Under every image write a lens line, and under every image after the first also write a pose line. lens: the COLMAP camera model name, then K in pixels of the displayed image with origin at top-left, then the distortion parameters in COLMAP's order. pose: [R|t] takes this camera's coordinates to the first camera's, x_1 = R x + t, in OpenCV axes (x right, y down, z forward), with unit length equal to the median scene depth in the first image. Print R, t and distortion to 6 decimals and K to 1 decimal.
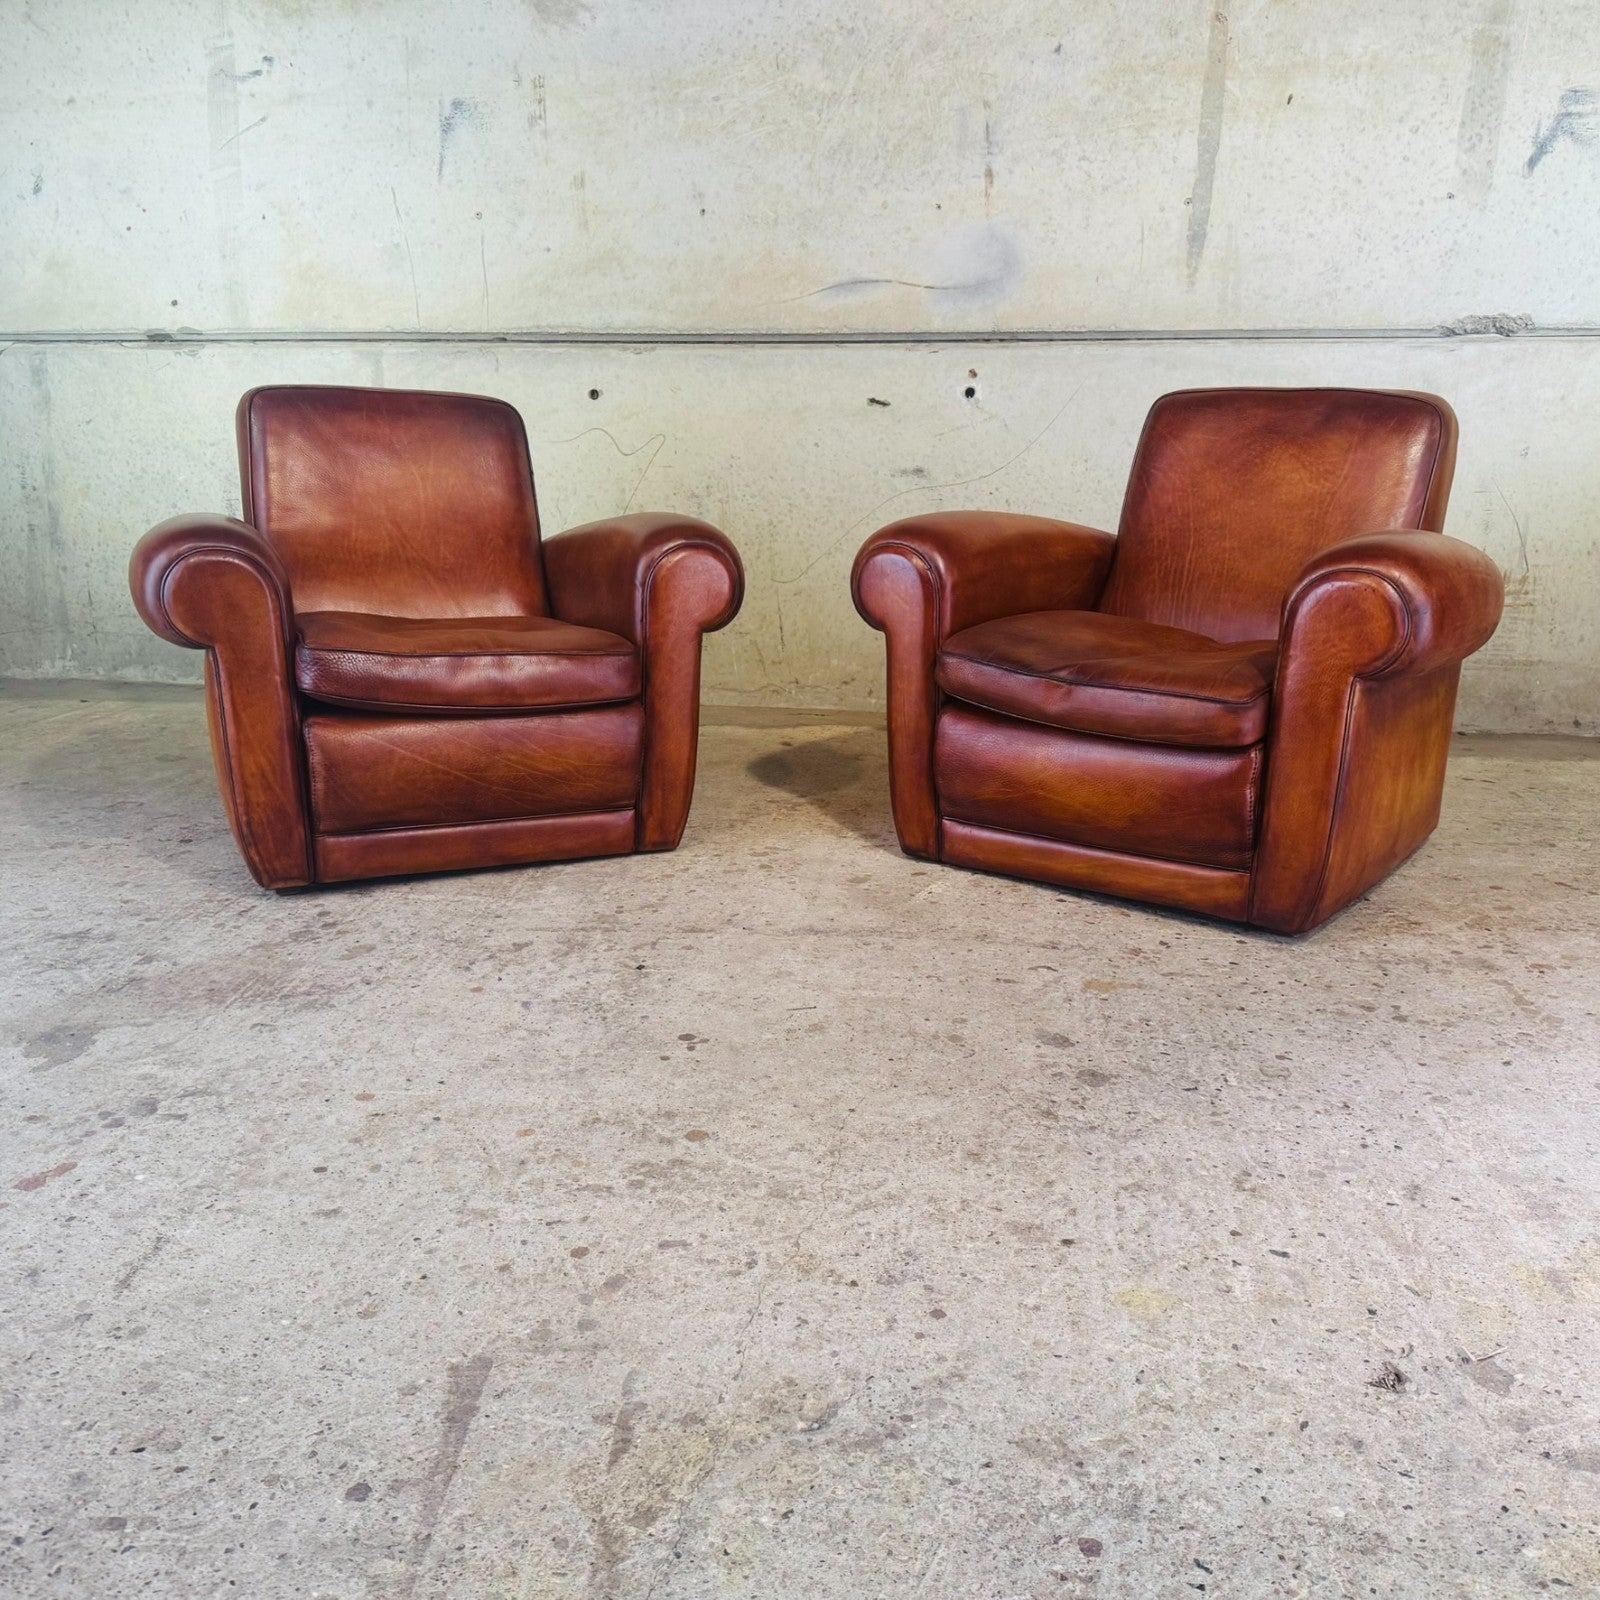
lens RADIAL K [[1648.8, 0, 770.5], [0, 1648.8, 820.4], [0, 0, 1]] dist [0.015727, -0.028186]
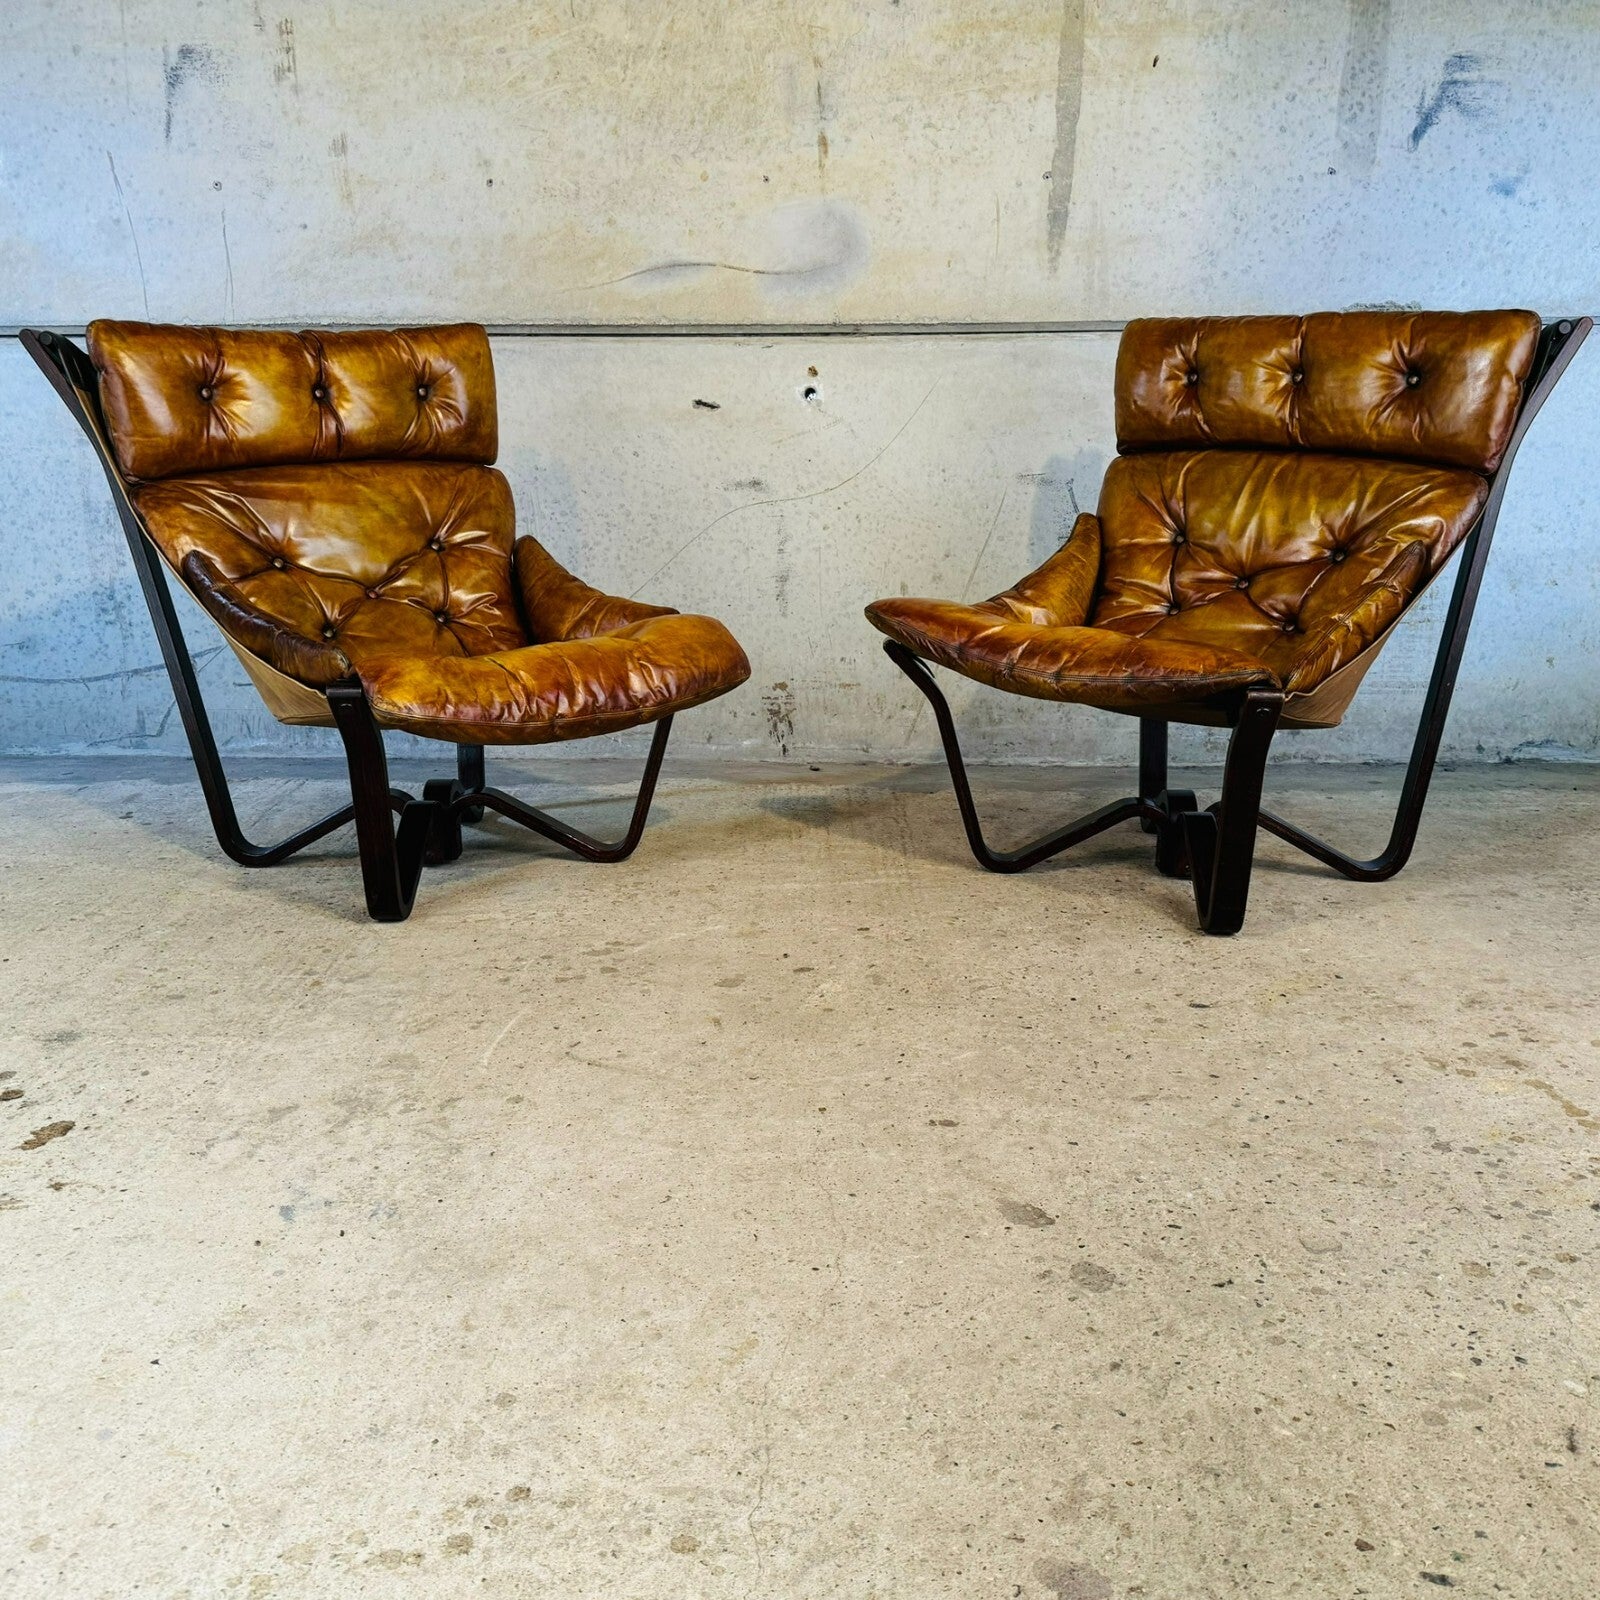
lens RADIAL K [[1633.4, 0, 799.9], [0, 1633.4, 815.0], [0, 0, 1]] dist [0.016310, -0.028799]
pose [[0.989561, -0.039324, 0.138649, -0.013553], [0.042382, 0.998918, -0.019171, -0.021418], [-0.137745, 0.024847, 0.990156, 0.159827]]
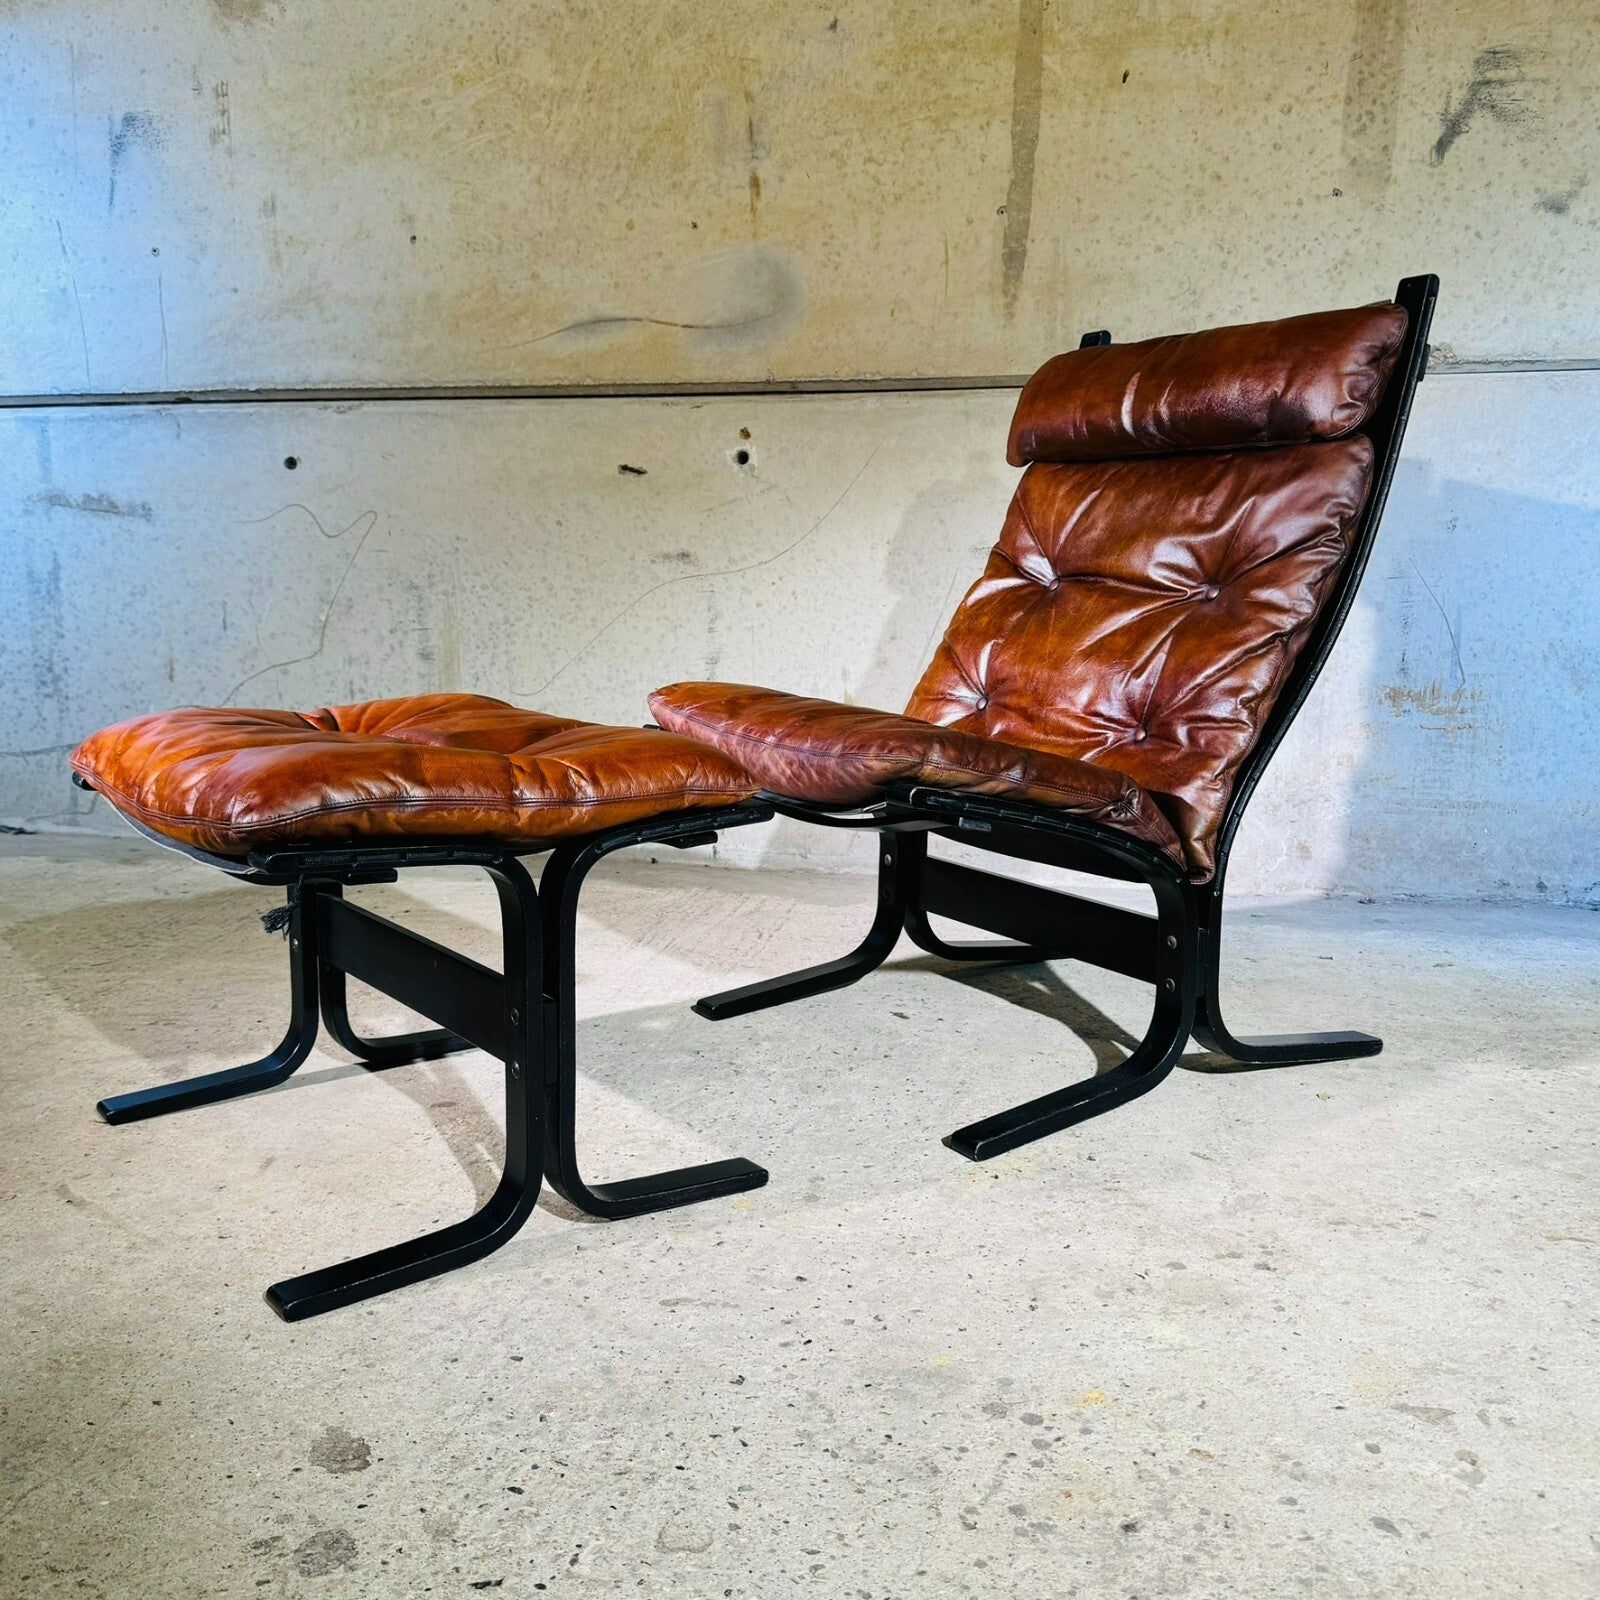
lens RADIAL K [[1633.4, 0, 799.9], [0, 1633.4, 815.0], [0, 0, 1]] dist [0.016310, -0.028799]
pose [[0.998681, 0.007705, -0.050771, 0.200504], [-0.012760, 0.994905, -0.100004, -0.013450], [0.049742, 0.100520, 0.993691, 0.260670]]
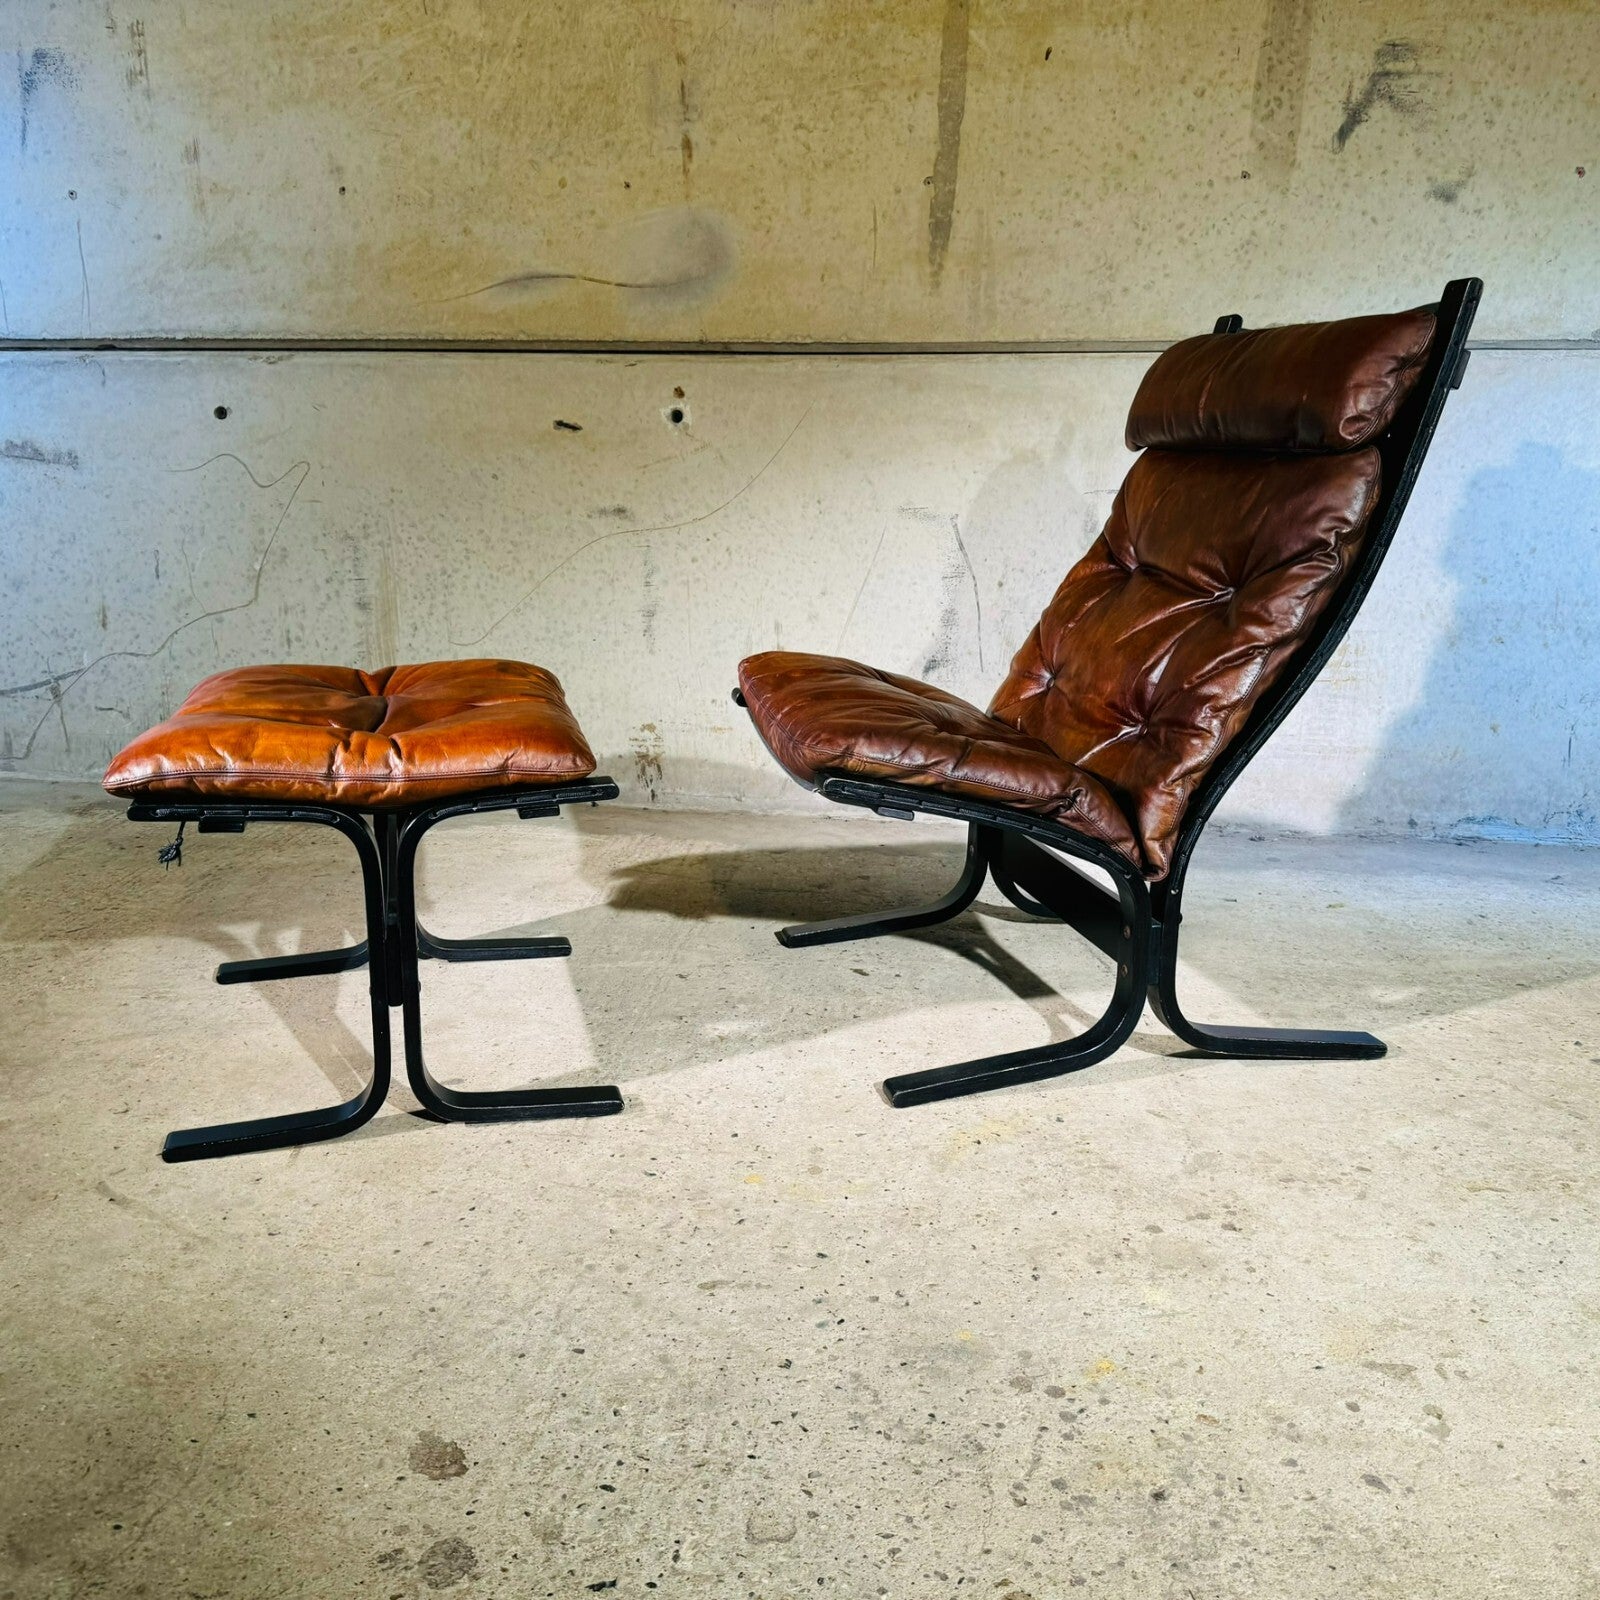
lens RADIAL K [[1556.9, 0, 799.8], [0, 1556.9, 815.2], [0, 0, 1]] dist [0.005400, -0.011013]
pose [[0.999122, -0.003203, 0.041771, 0.158185], [0.004015, 0.999804, -0.019389, -0.050729], [-0.041700, 0.019540, 0.998939, 0.250344]]
